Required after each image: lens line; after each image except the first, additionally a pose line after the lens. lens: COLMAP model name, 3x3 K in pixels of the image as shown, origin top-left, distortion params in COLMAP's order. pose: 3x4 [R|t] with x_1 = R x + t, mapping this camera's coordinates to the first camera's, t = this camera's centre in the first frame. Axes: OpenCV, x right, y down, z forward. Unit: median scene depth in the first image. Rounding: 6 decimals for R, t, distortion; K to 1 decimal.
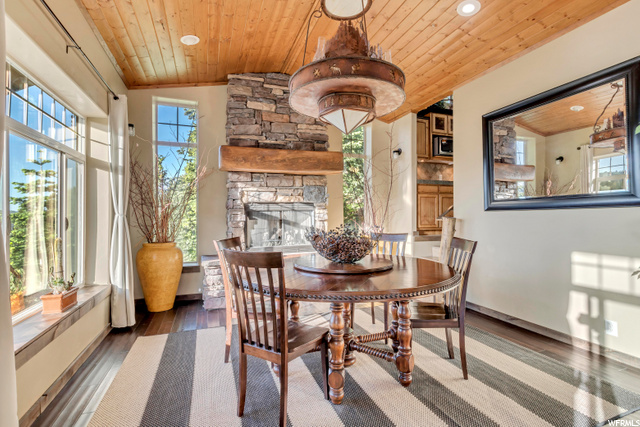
lens RADIAL K [[304.0, 0, 320.1], [0, 304.0, 212.0], [0, 0, 1]] dist [0.000094, 0.000728]
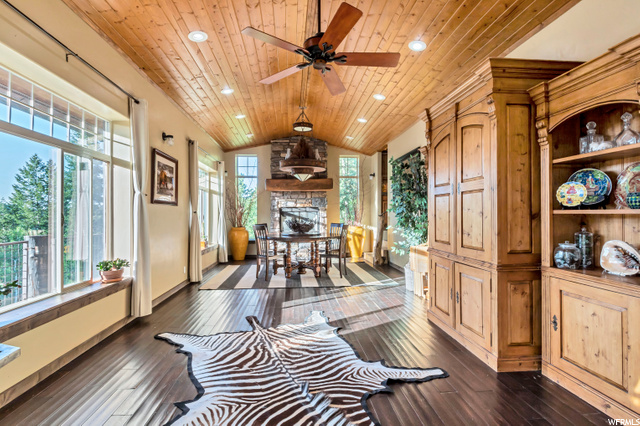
lens RADIAL K [[312.5, 0, 318.9], [0, 312.5, 214.1], [0, 0, 1]] dist [0.002584, 0.000121]
pose [[0.965603, 0.003066, -0.260004, 0.499045], [-0.000444, 0.999948, 0.010143, -0.010227], [0.260022, -0.009678, 0.965554, -0.817615]]
